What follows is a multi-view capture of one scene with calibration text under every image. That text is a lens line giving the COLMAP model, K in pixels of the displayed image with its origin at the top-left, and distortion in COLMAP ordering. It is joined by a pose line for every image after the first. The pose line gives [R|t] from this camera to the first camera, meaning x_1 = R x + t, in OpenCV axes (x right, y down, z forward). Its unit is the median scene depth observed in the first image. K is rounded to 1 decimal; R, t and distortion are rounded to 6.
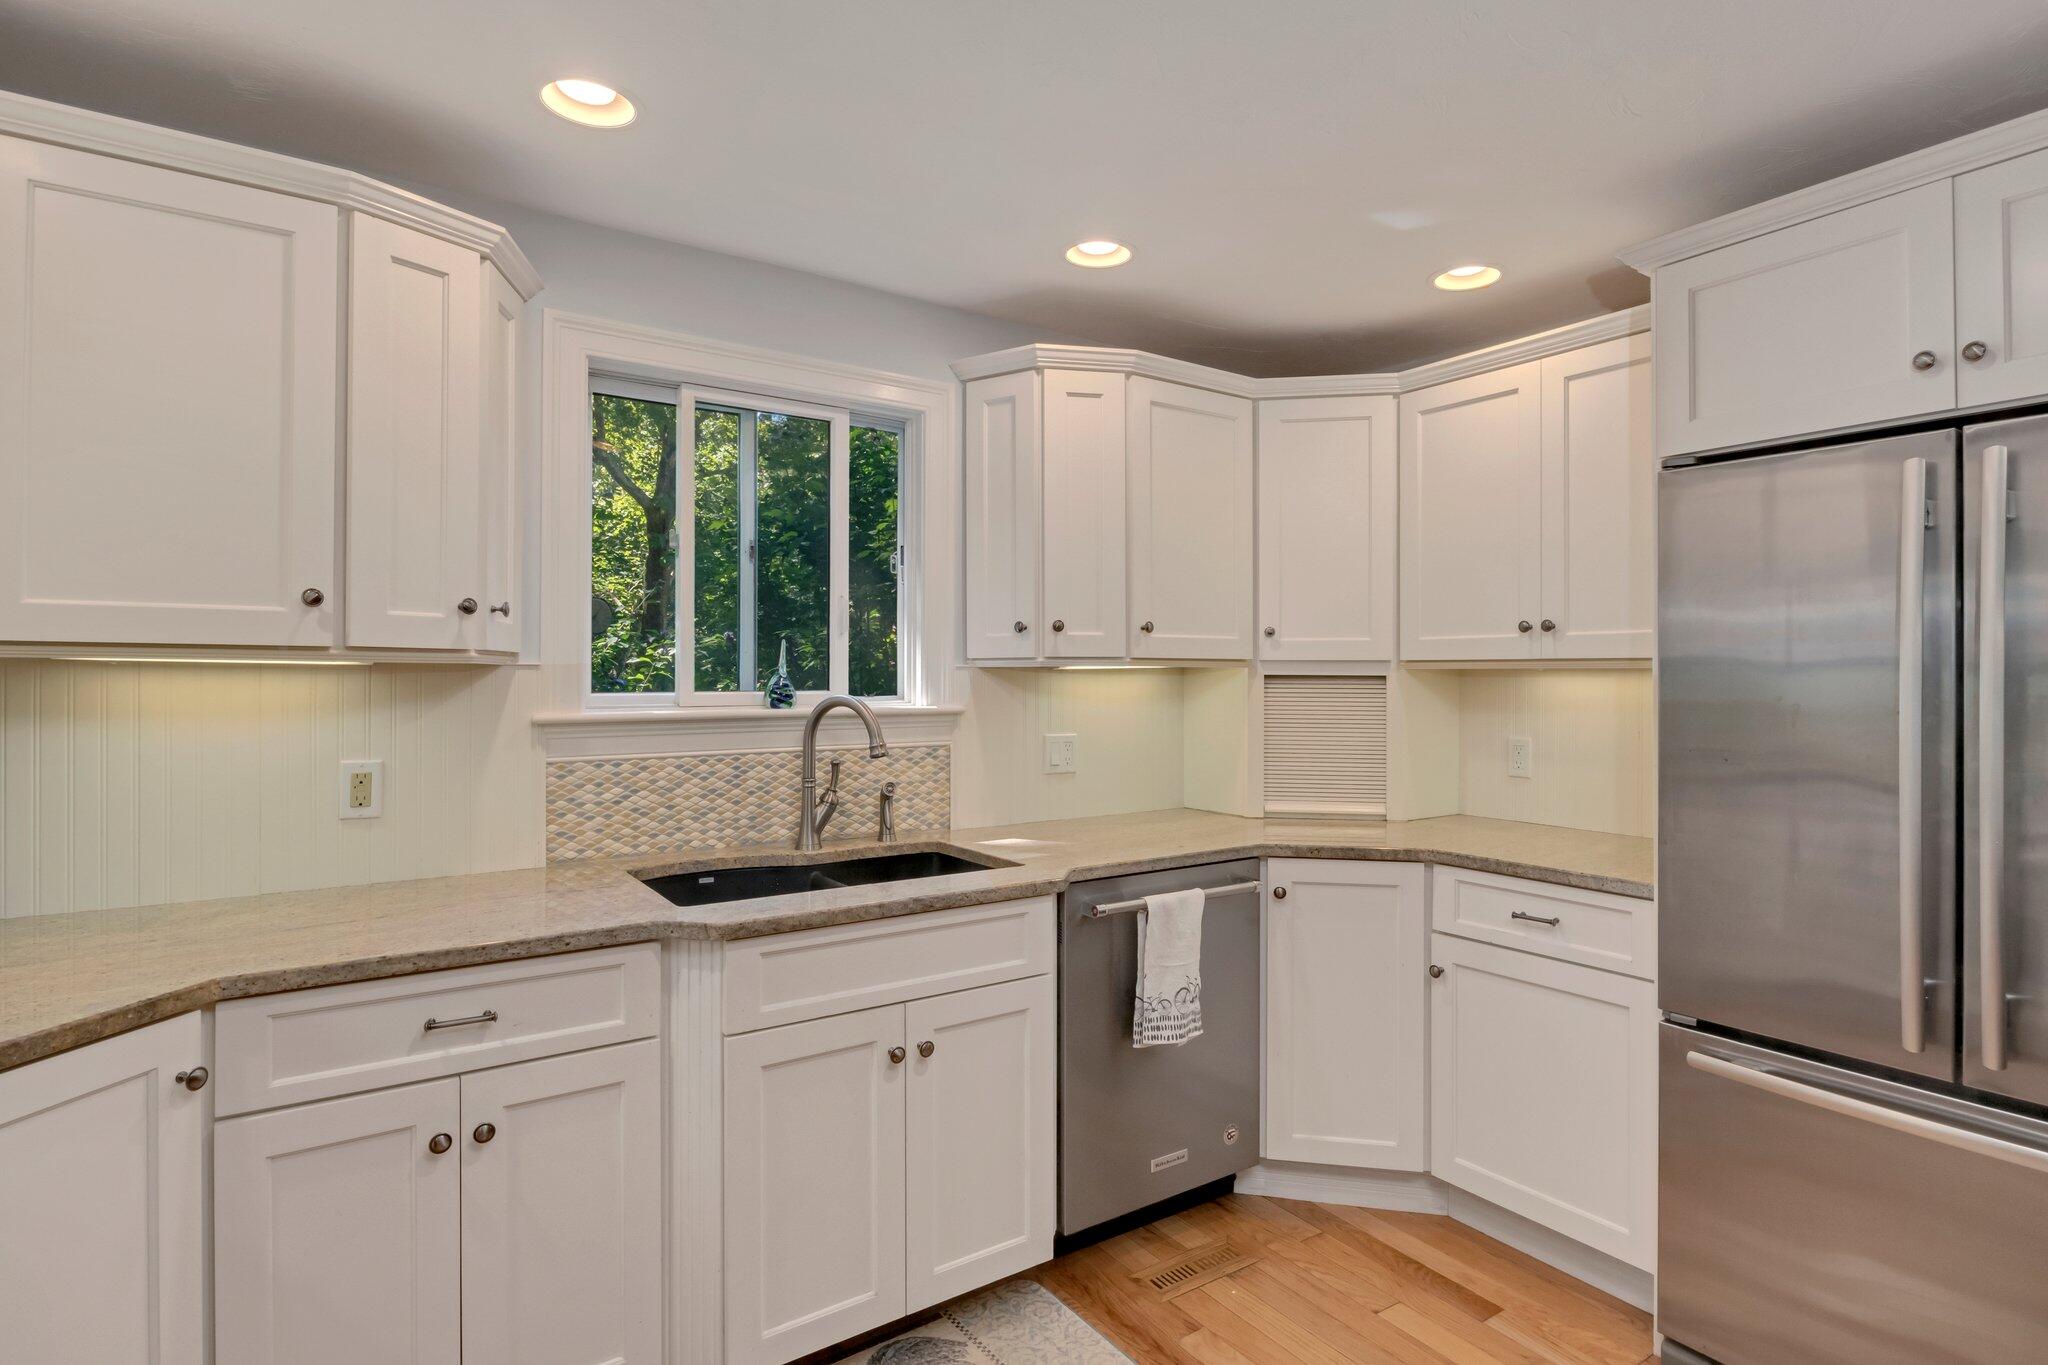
lens RADIAL K [[1035.7, 0, 1027.3], [0, 1035.7, 672.5], [0, 0, 1]] dist [-0.003750, 0.000682]
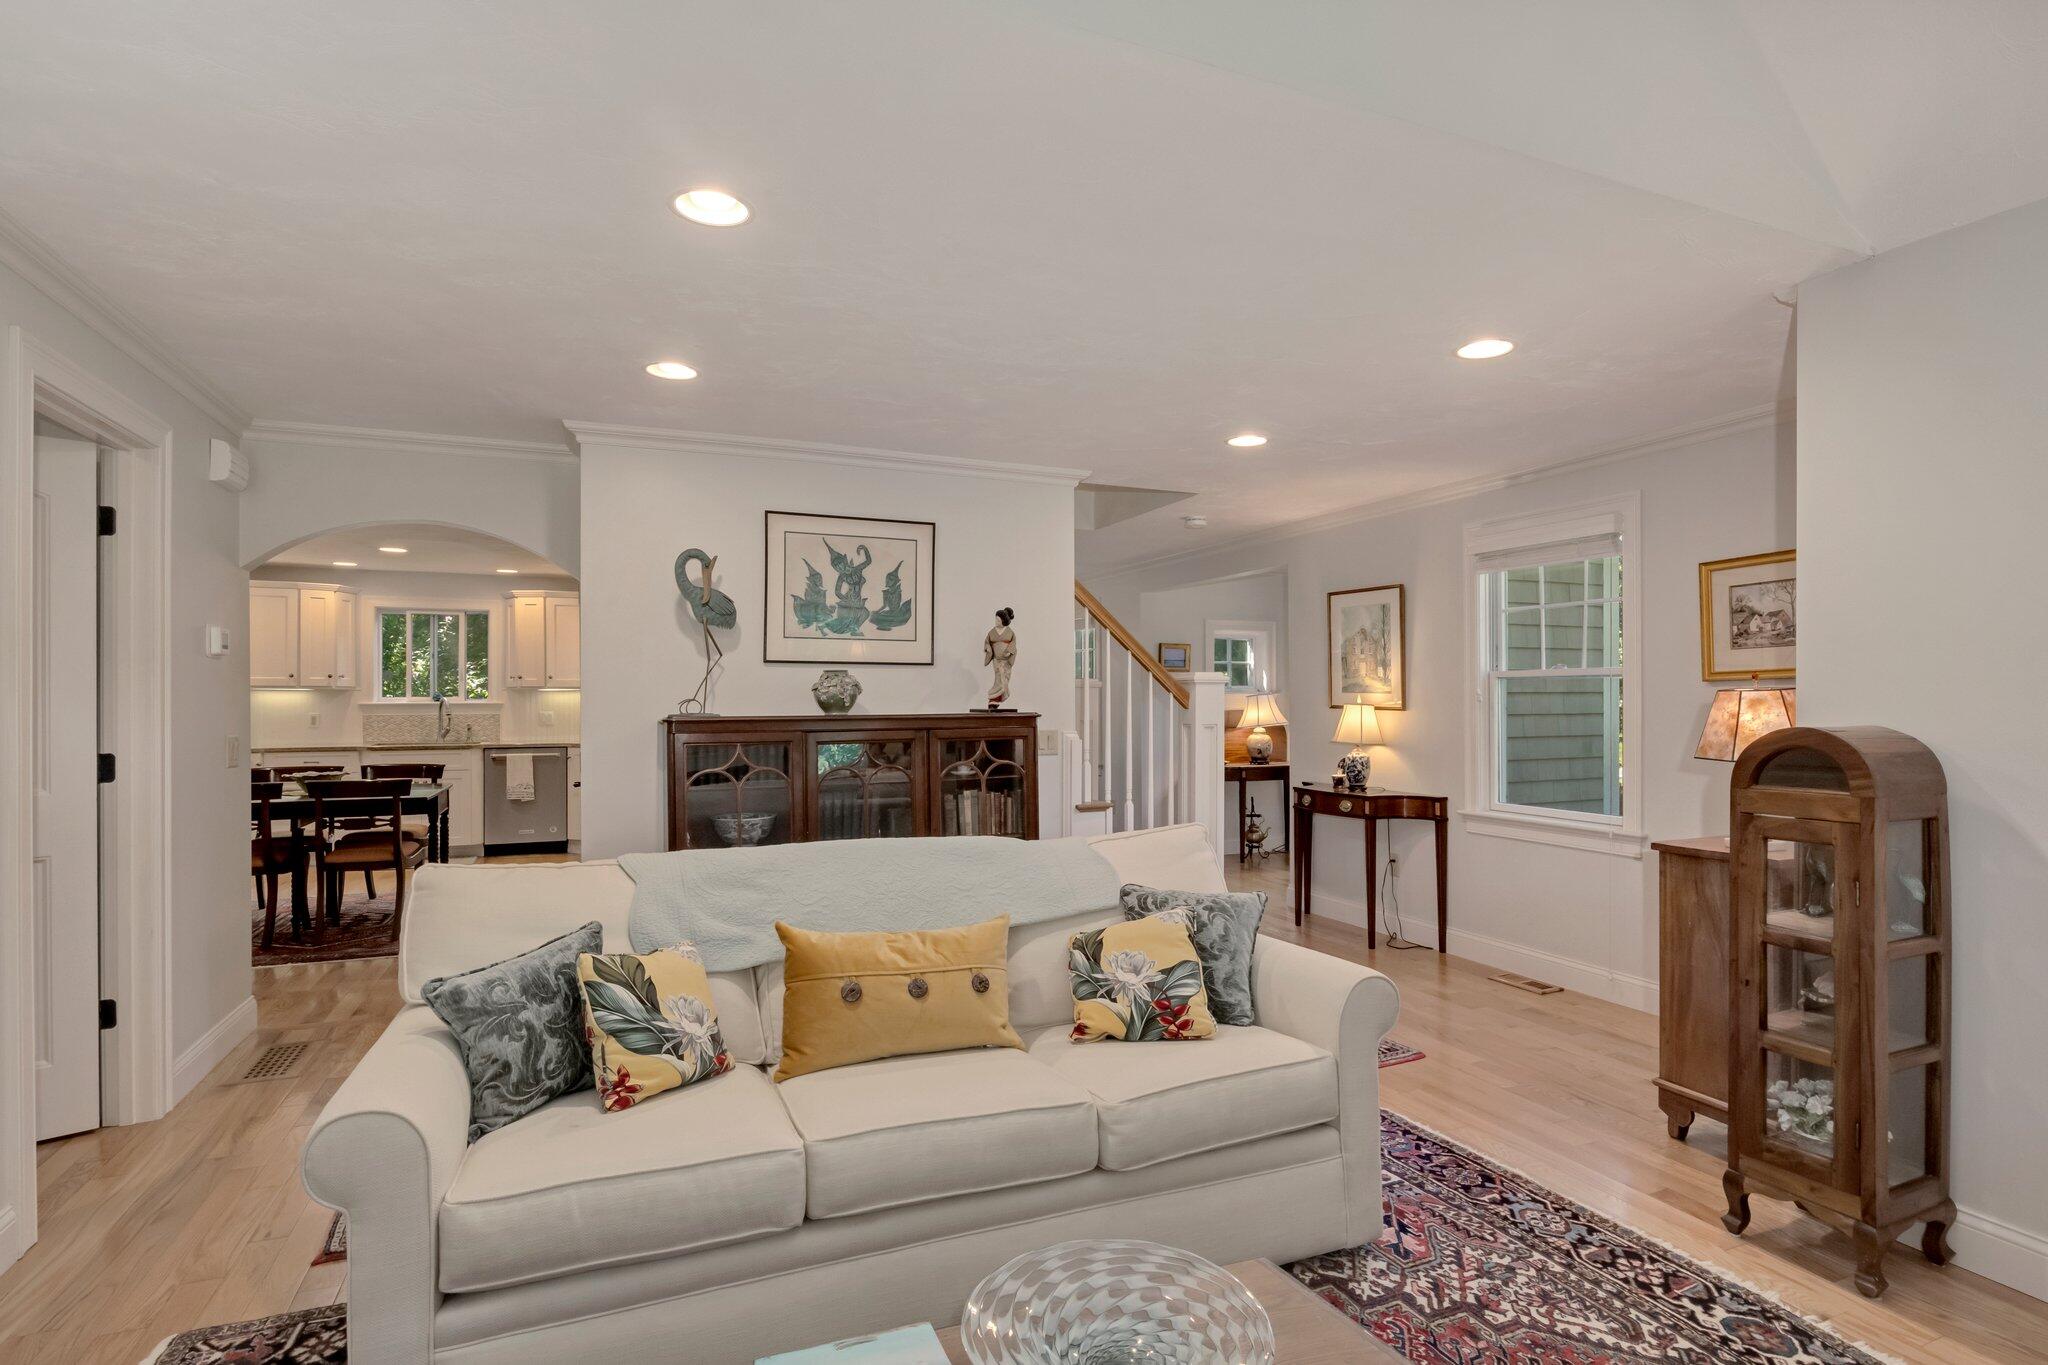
lens RADIAL K [[1035.7, 0, 1029.0], [0, 1035.7, 698.7], [0, 0, 1]] dist [-0.003750, 0.000682]
pose [[0.988459, -0.006944, -0.151331, 2.255414], [0.006623, 0.999975, -0.002621, 0.046572], [0.151345, 0.001589, 0.988480, -2.122116]]
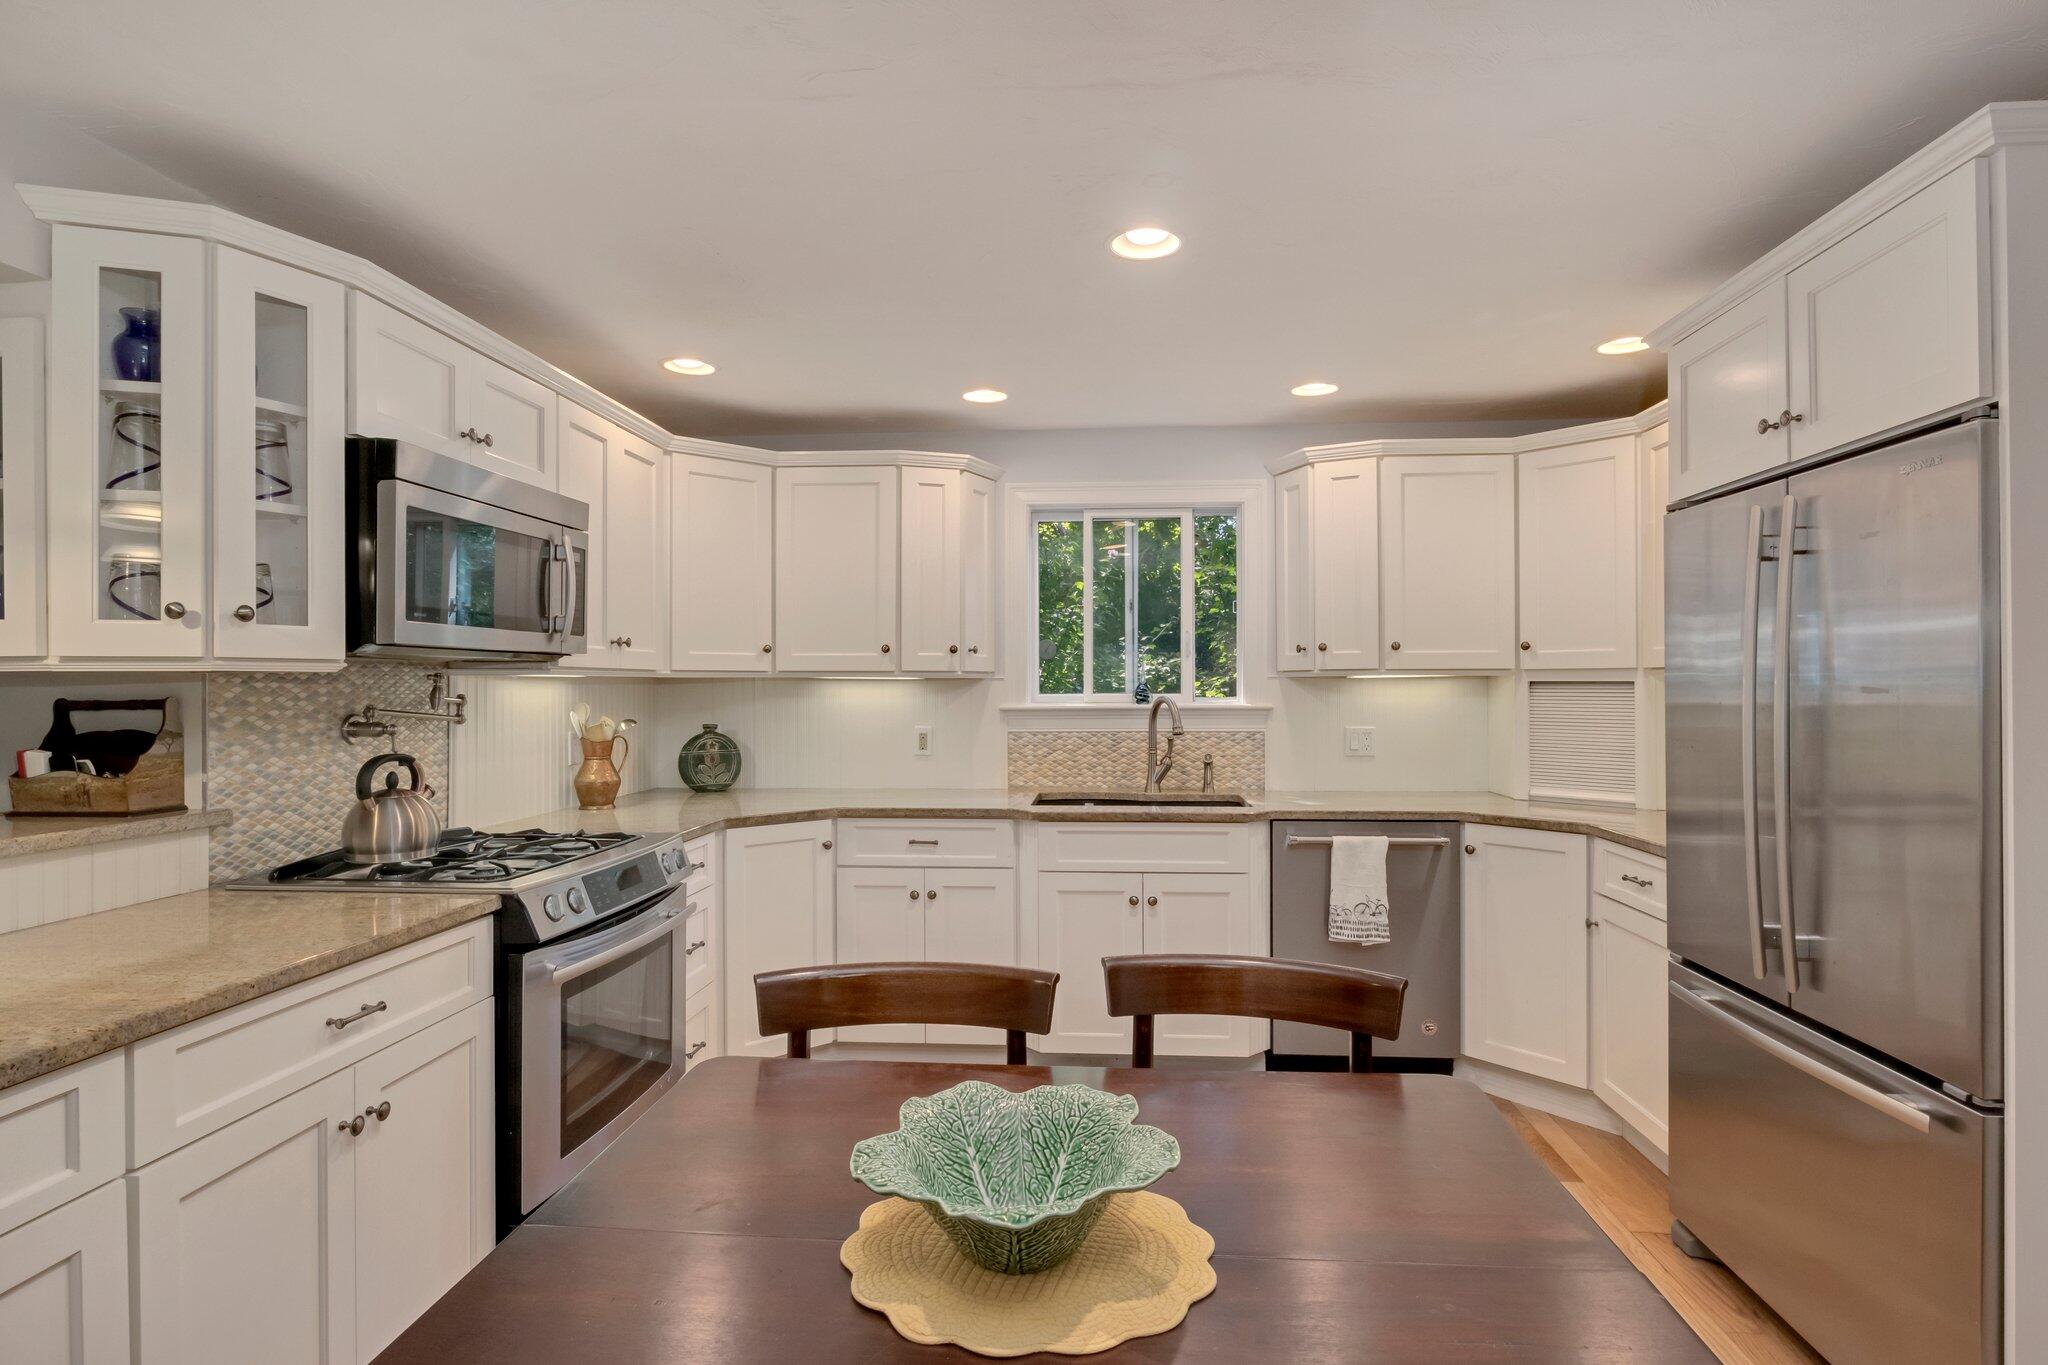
lens RADIAL K [[1035.7, 0, 1023.8], [0, 1035.7, 684.9], [0, 0, 1]] dist [-0.003750, 0.000682]
pose [[0.774409, -0.004023, -0.632672, 0.641910], [0.005134, 0.999987, -0.000074, 0.004406], [0.632664, -0.003191, 0.774420, -0.357984]]
